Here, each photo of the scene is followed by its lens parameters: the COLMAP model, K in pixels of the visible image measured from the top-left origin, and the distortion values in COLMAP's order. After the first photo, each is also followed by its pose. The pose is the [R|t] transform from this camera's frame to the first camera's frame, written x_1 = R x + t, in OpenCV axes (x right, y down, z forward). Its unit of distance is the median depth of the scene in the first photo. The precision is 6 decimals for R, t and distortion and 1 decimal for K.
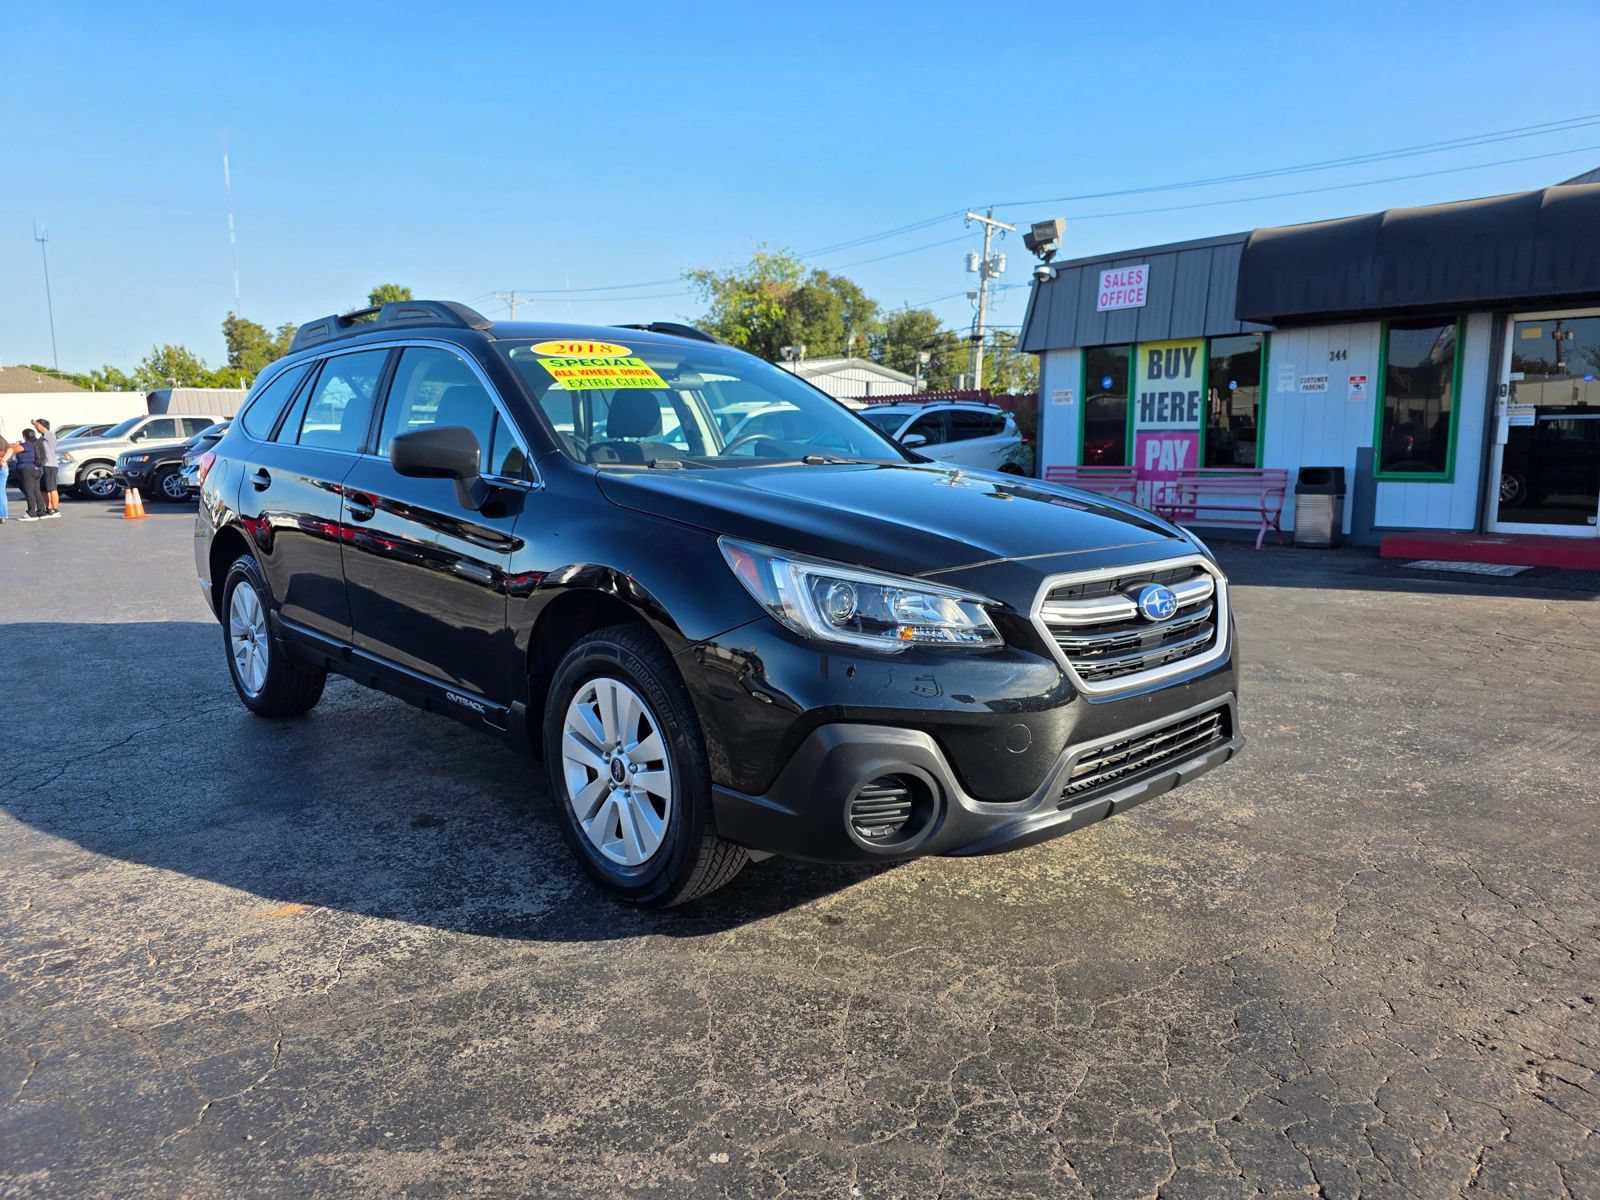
lens RADIAL K [[1070.4, 0, 811.8], [0, 1070.4, 607.1], [0, 0, 1]] dist [0.027544, -0.028077]
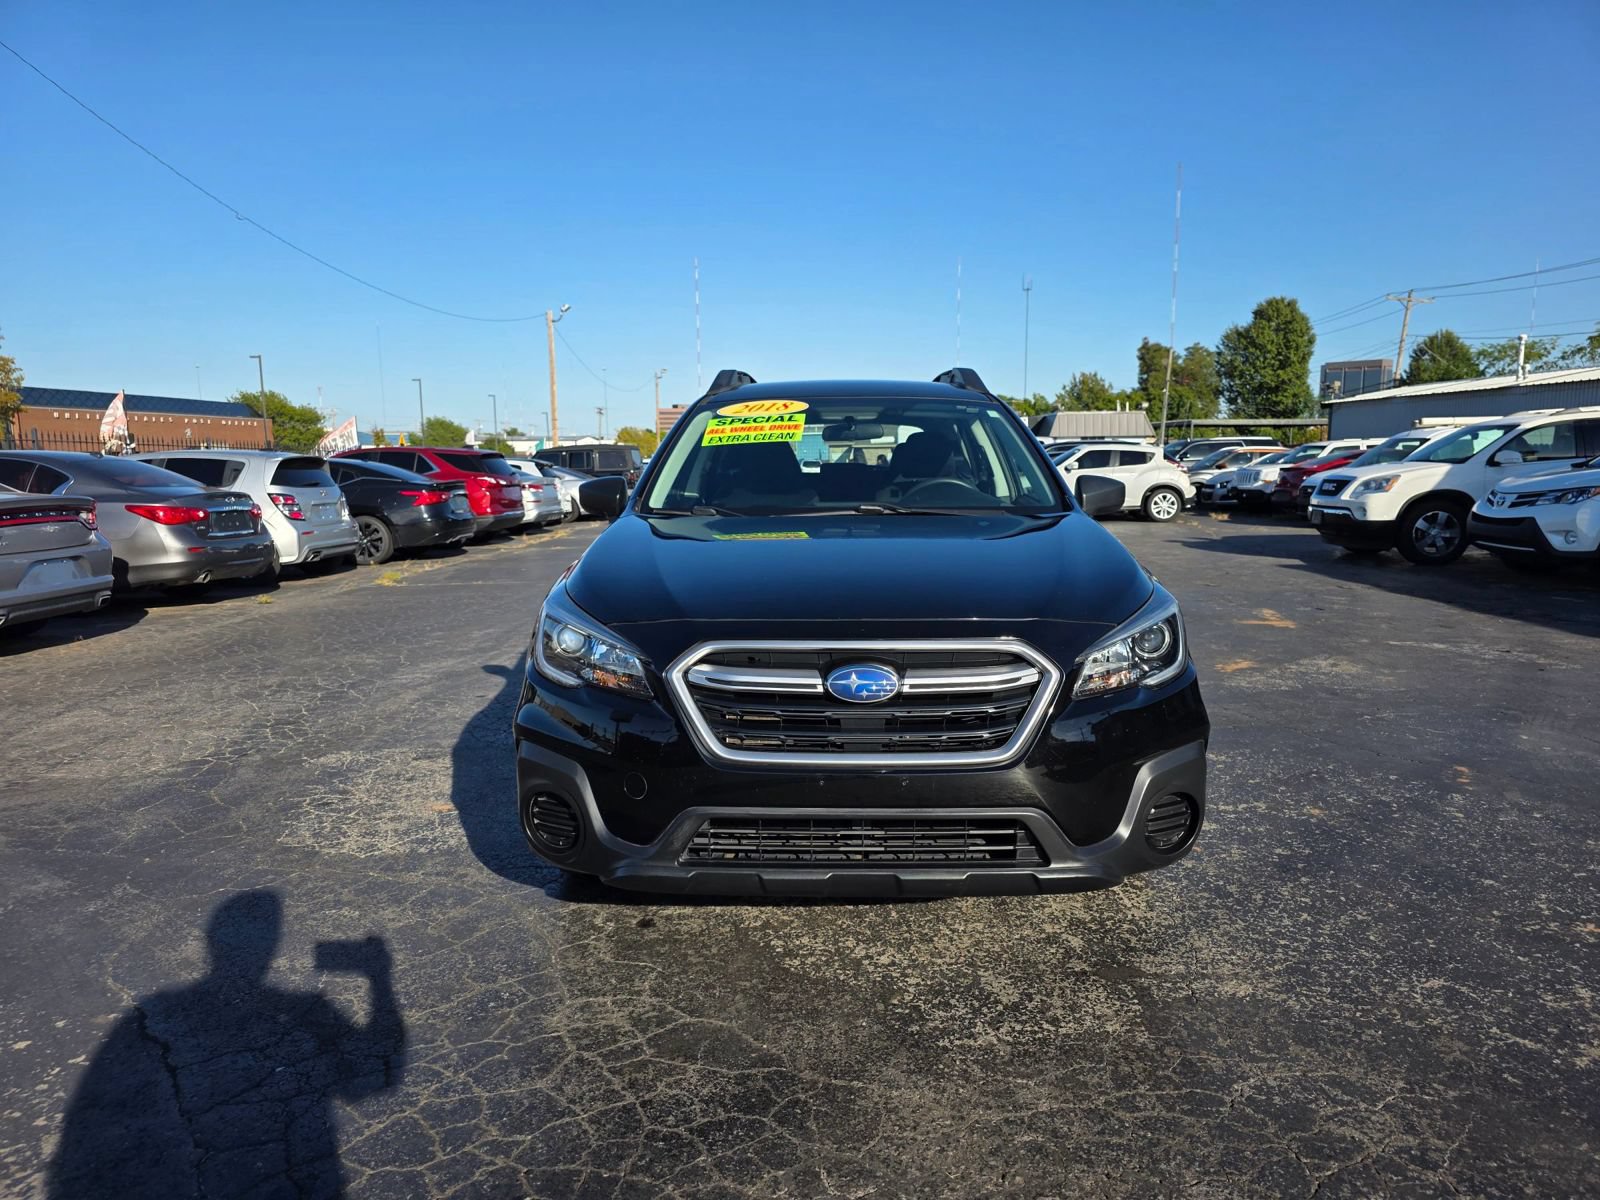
lens RADIAL K [[1070.4, 0, 803.6], [0, 1070.4, 605.5], [0, 0, 1]] dist [0.027544, -0.028077]
pose [[0.707943, 0.090781, -0.700411, 0.818546], [-0.100823, 0.994538, 0.026996, -0.079890], [0.699036, 0.051506, 0.713229, 0.268616]]
